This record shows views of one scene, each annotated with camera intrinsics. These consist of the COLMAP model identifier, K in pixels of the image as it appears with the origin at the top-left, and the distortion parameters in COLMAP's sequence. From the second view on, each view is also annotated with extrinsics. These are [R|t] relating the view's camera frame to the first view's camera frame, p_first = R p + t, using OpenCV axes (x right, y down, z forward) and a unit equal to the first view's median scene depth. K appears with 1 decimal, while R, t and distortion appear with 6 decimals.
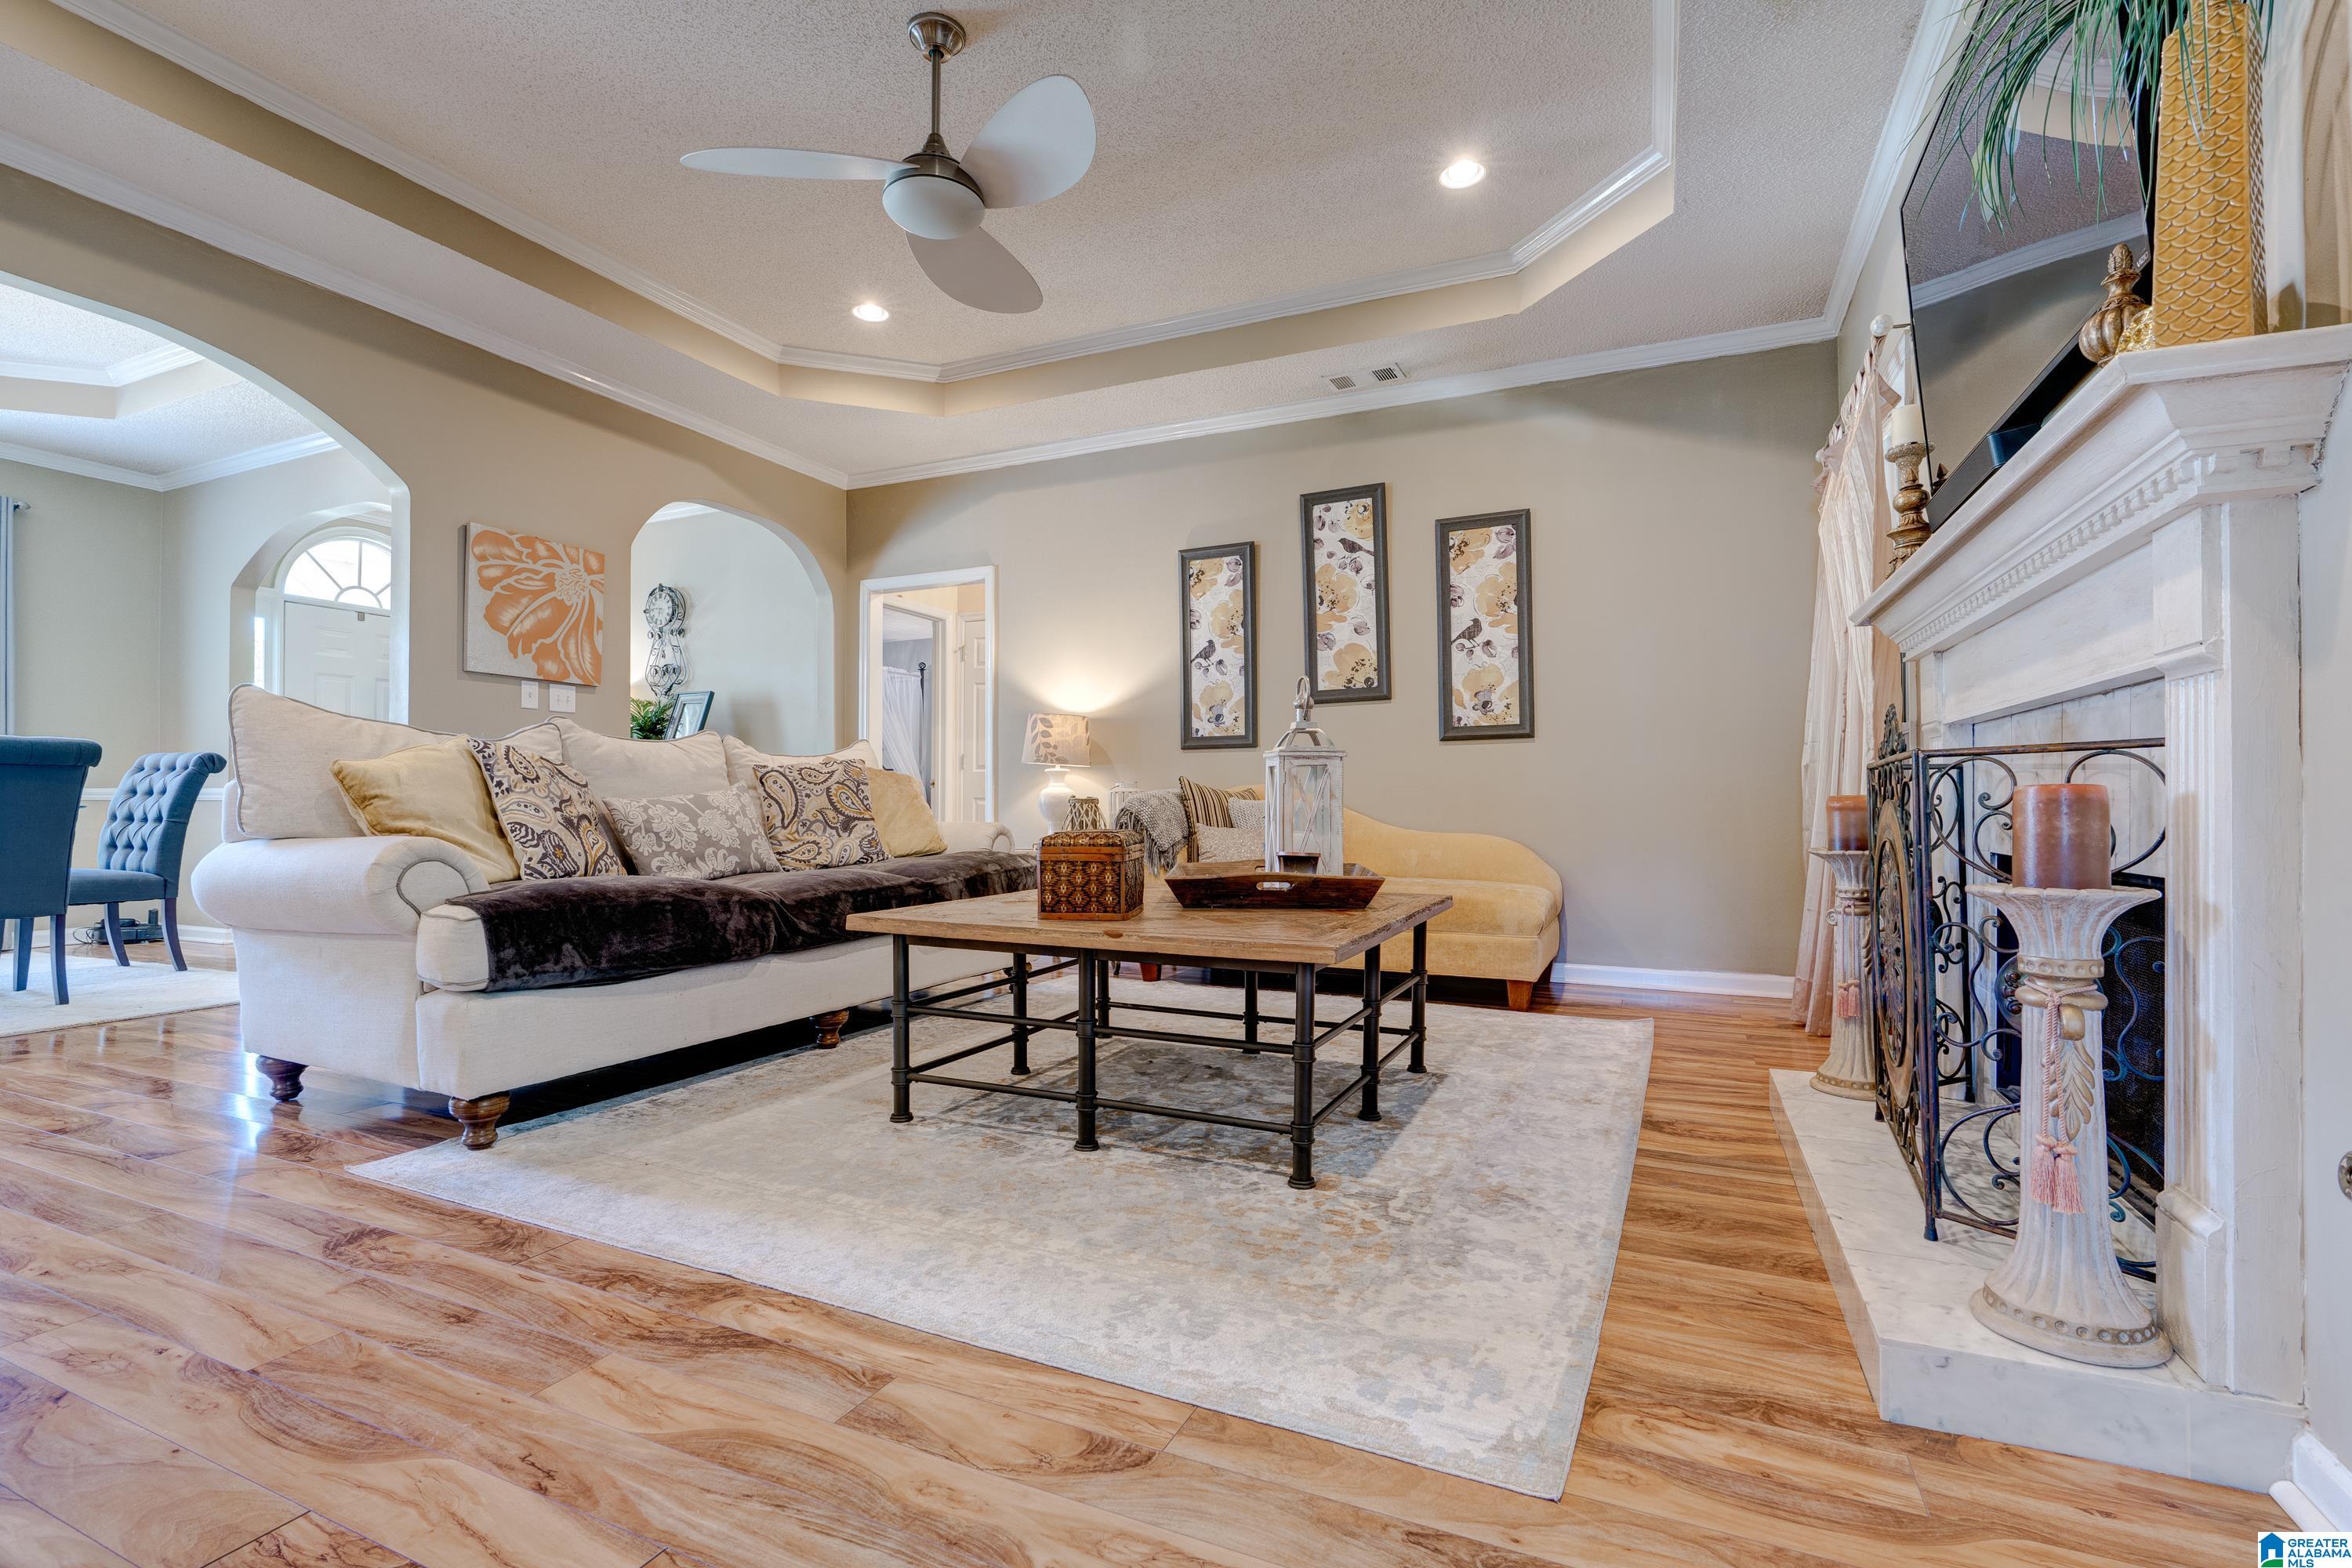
lens RADIAL K [[1082.1, 0, 1160.1], [0, 1082.1, 786.4], [0, 0, 1]] dist [-0.007690, 0.001005]
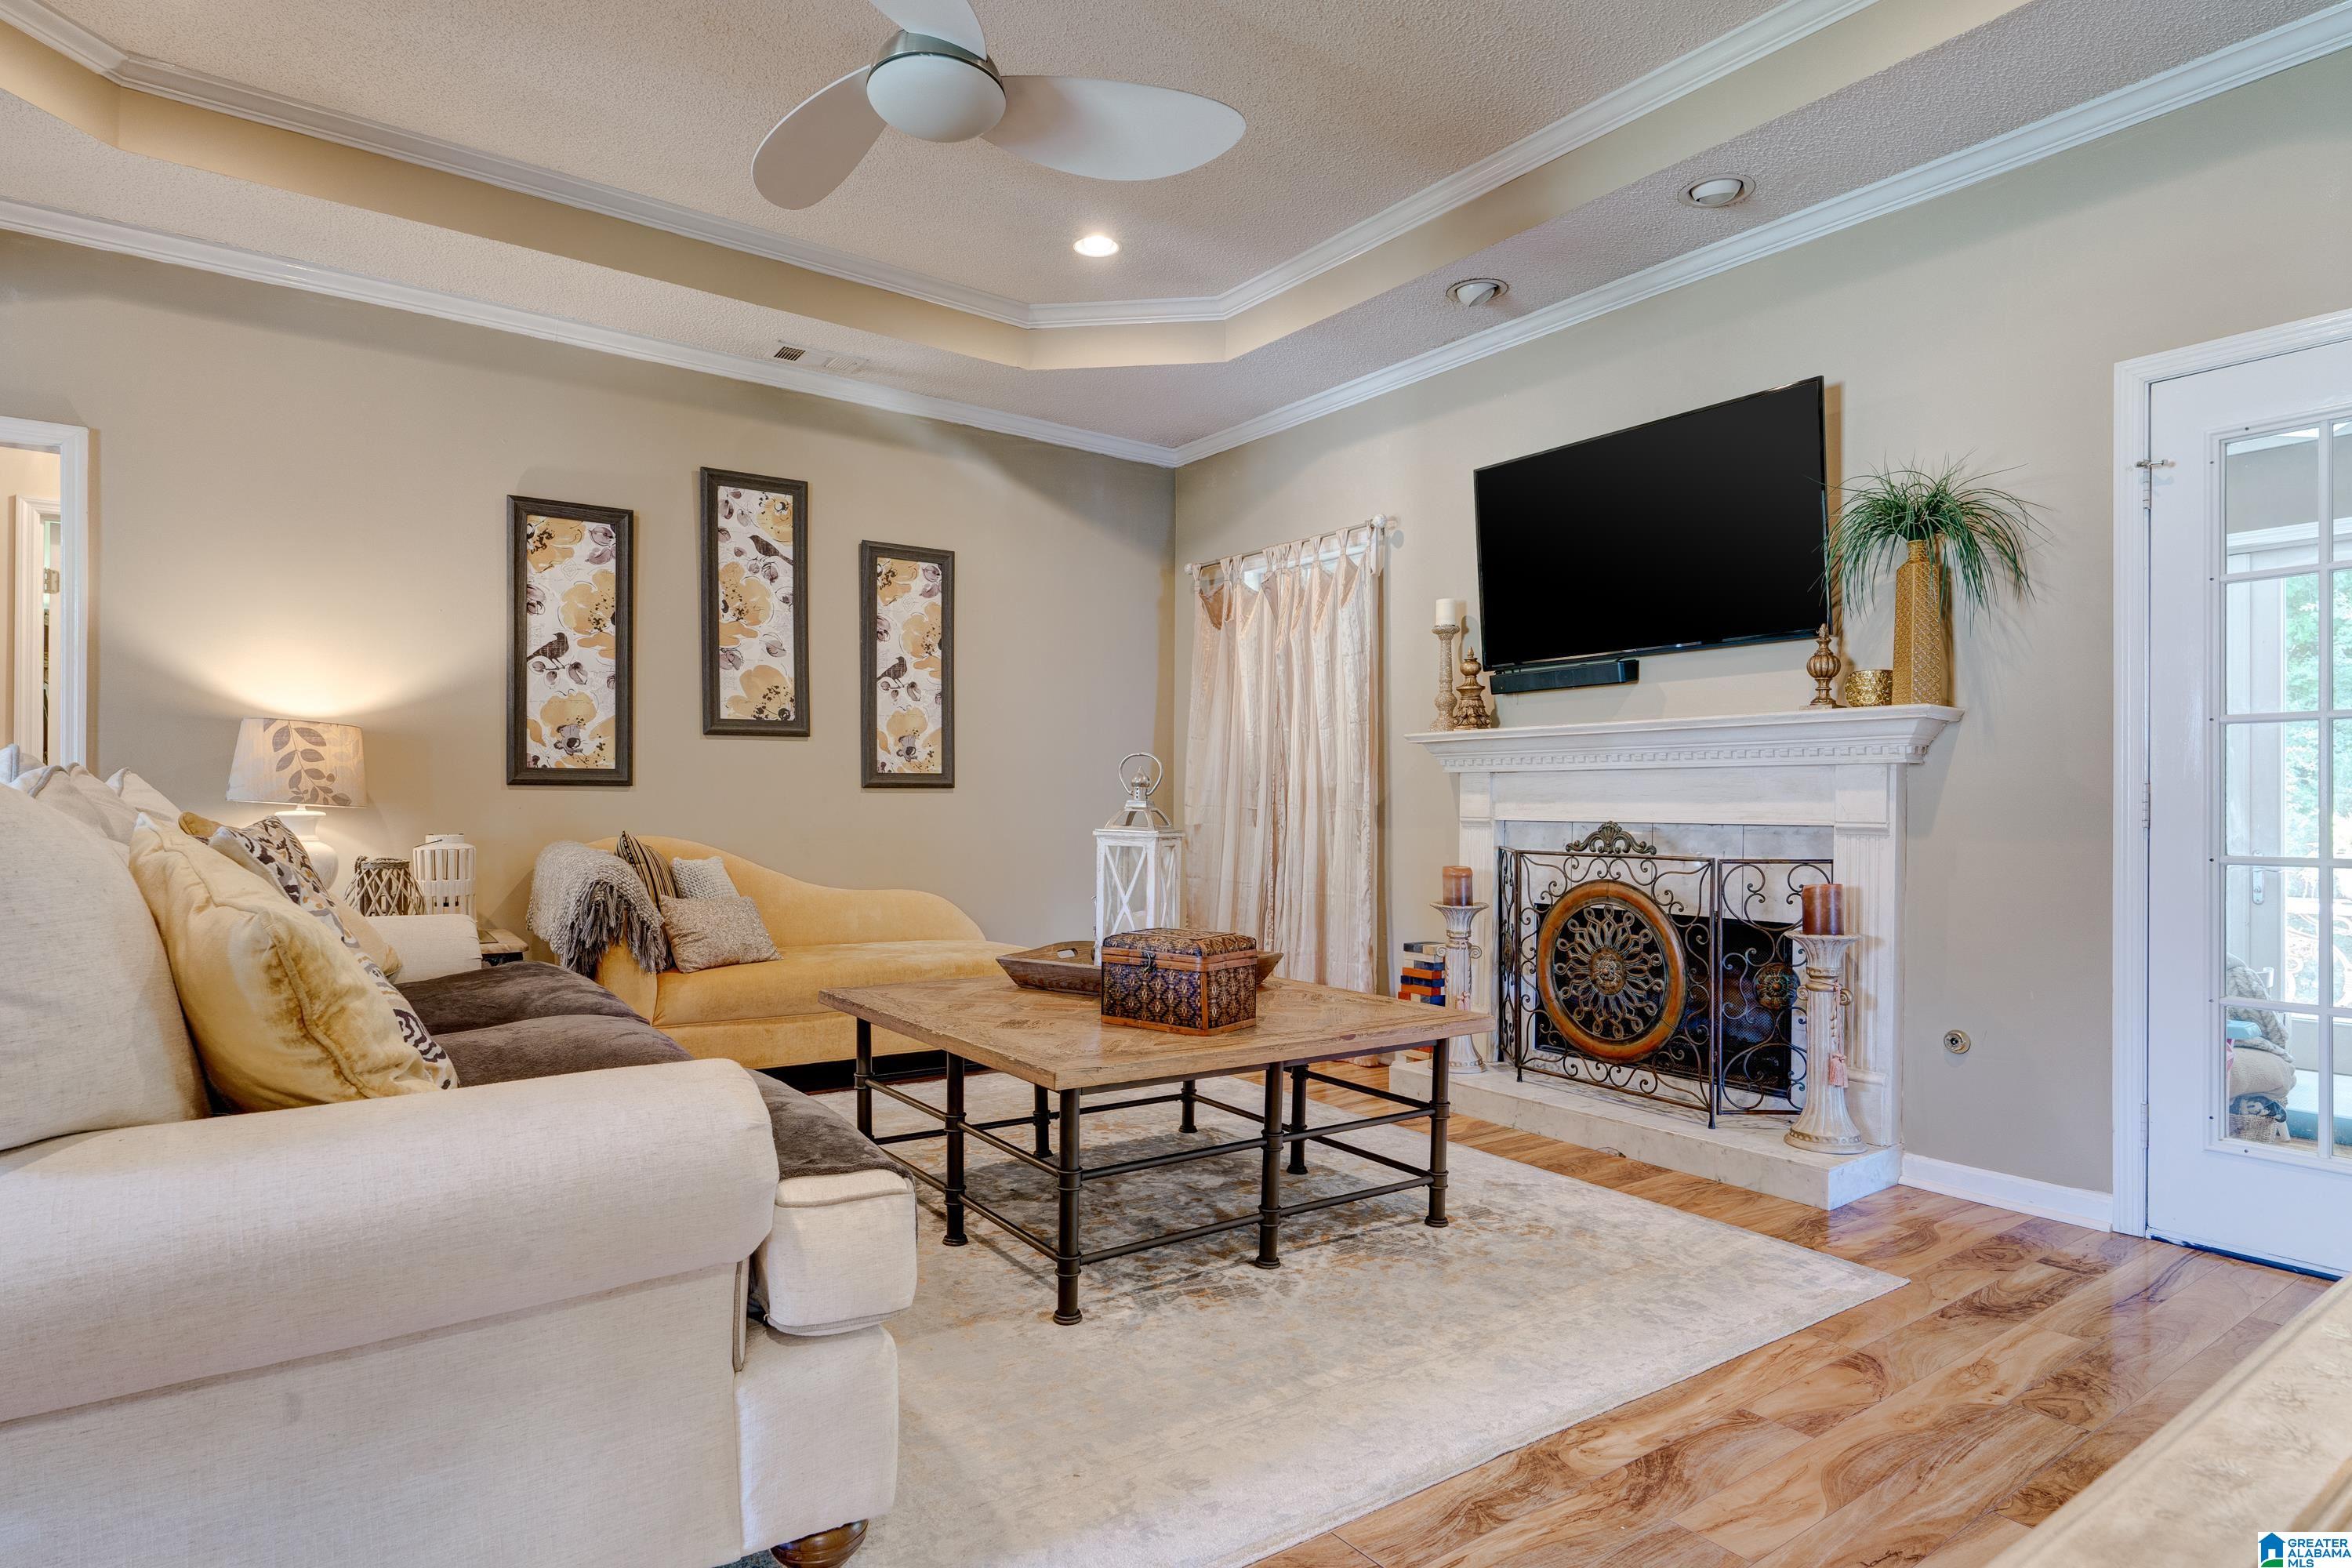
lens RADIAL K [[1274.9, 0, 1170.5], [0, 1274.9, 803.0], [0, 0, 1]] dist [-0.001794, -0.000090]
pose [[0.479146, 0.006478, 0.877711, -0.562021], [-0.022716, 0.999729, 0.005023, -0.041246], [-0.877441, -0.022345, 0.479164, 0.273359]]
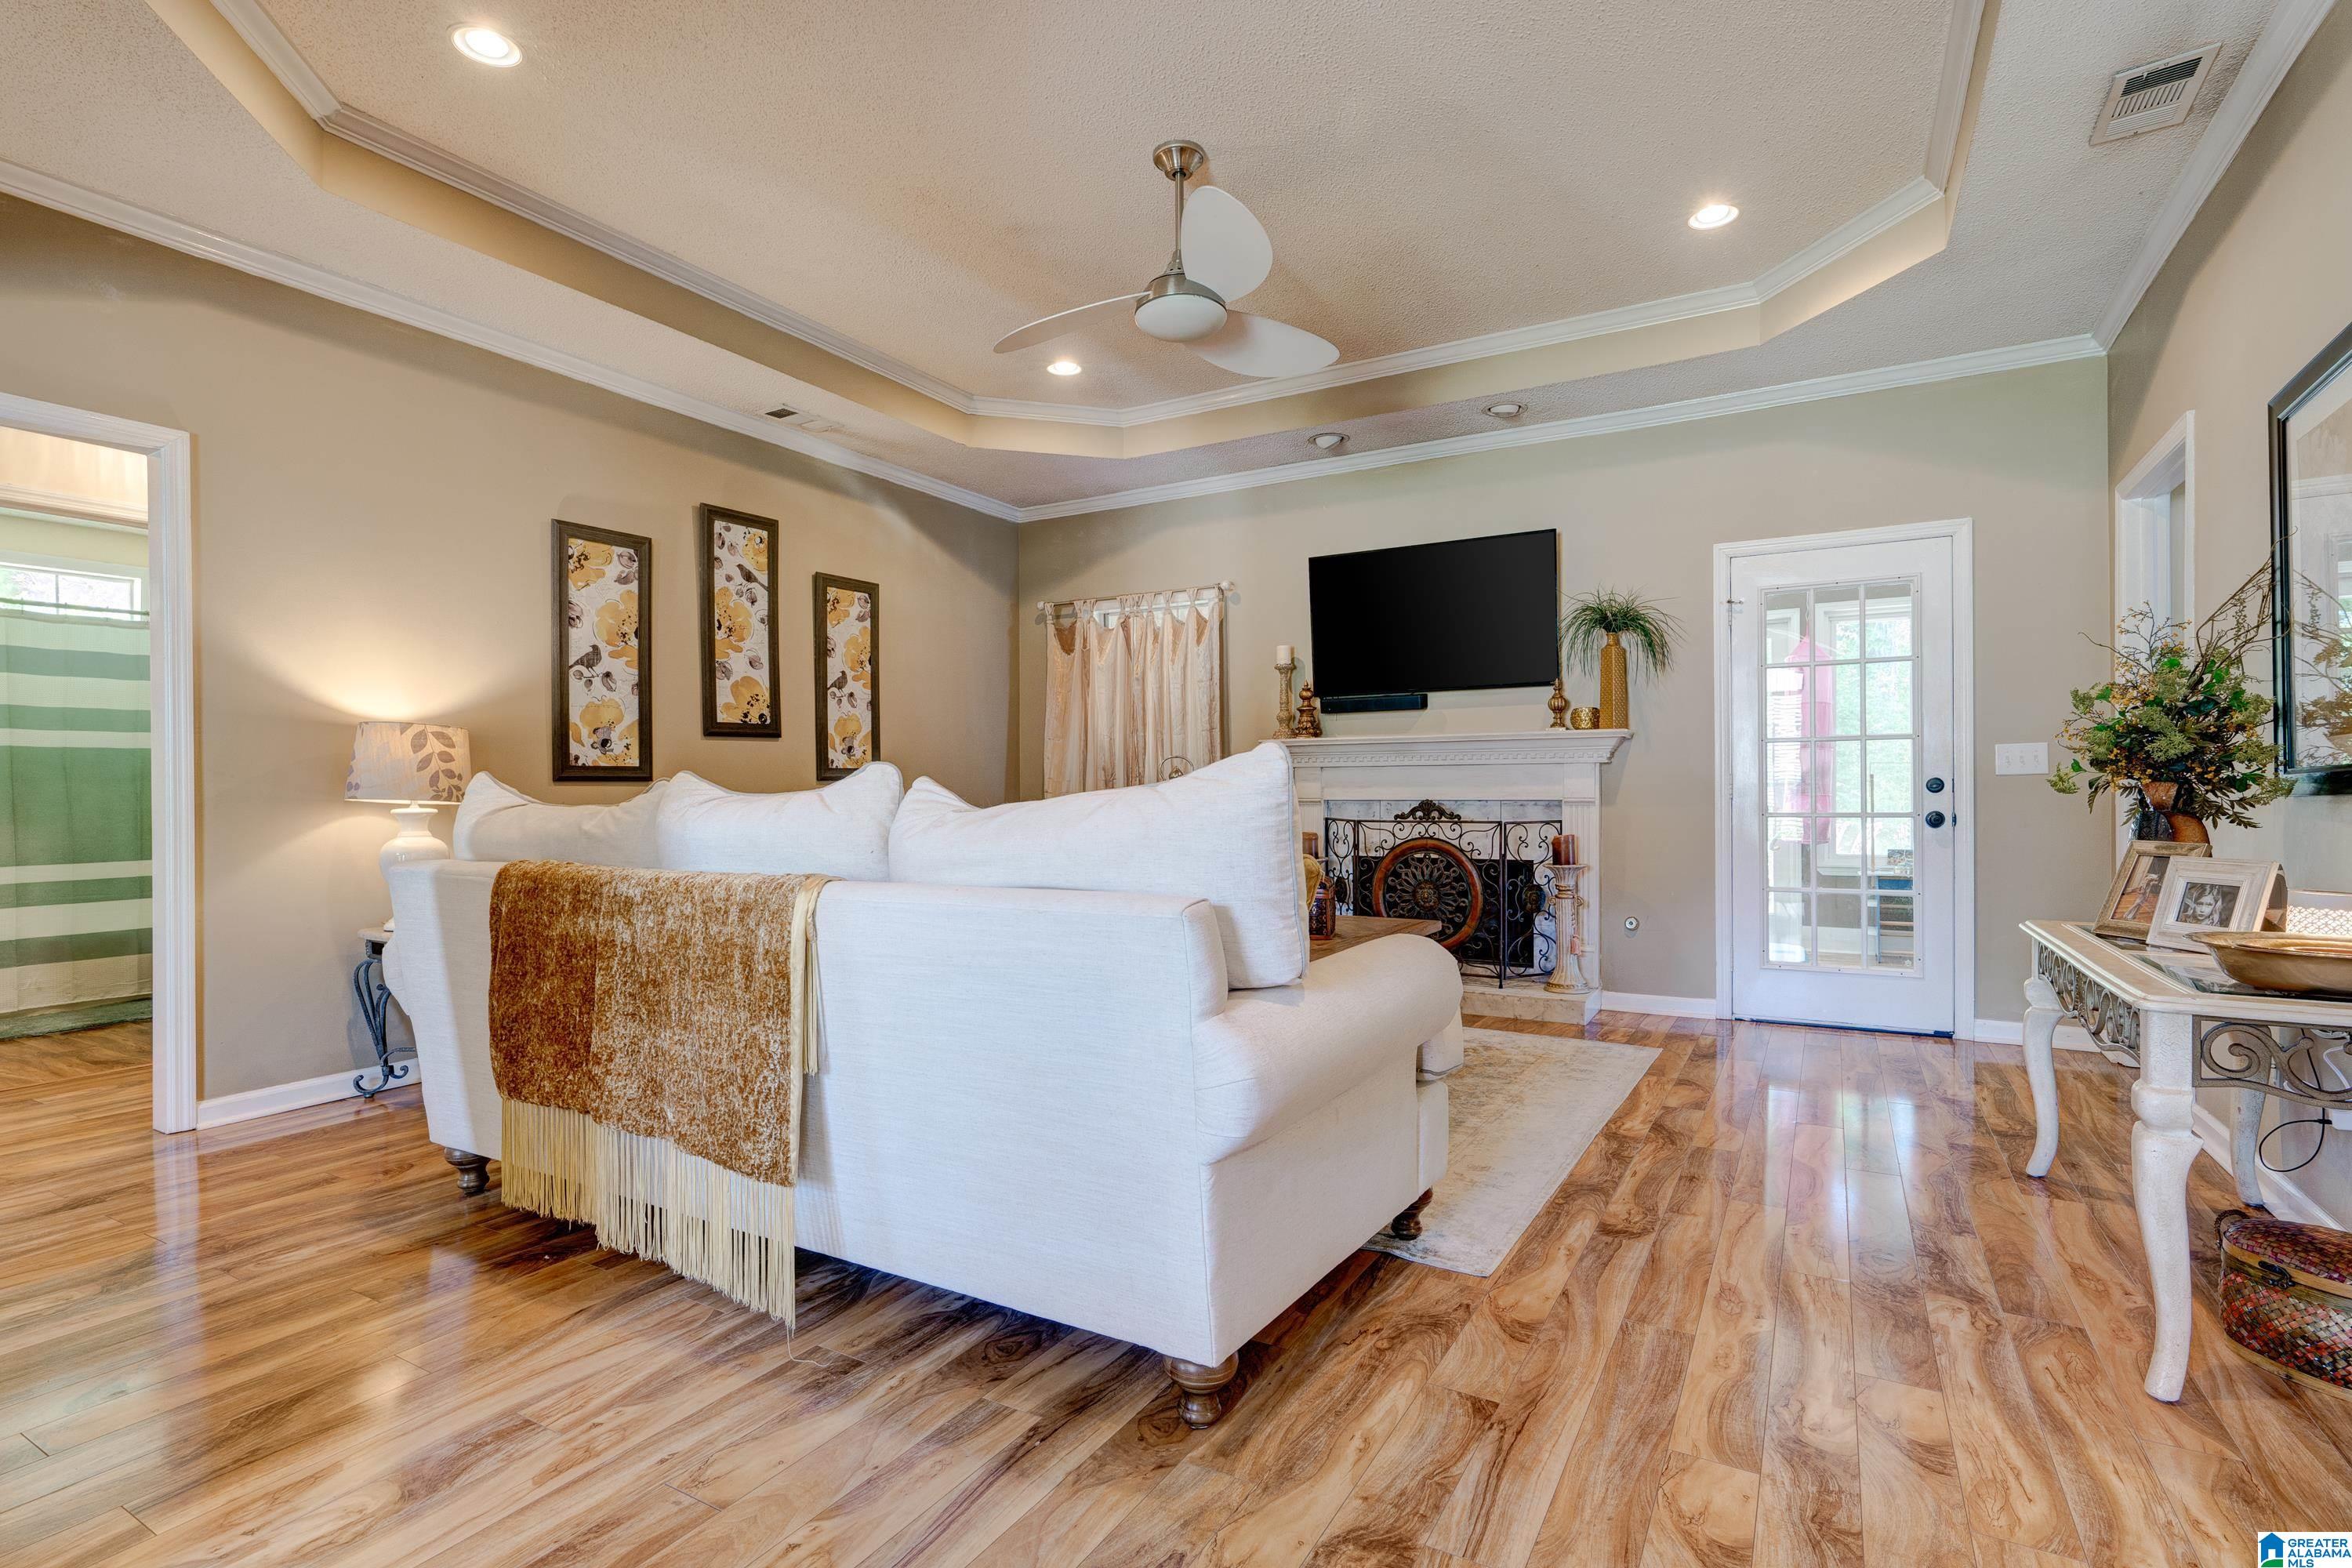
lens RADIAL K [[1145.1, 0, 1179.9], [0, 1145.1, 792.3], [0, 0, 1]] dist [-0.002047, 0.001786]
pose [[0.079681, -0.001412, 0.996819, -0.857369], [-0.012182, 0.999923, 0.002391, -0.038561], [-0.996746, -0.012334, 0.079658, 0.568003]]
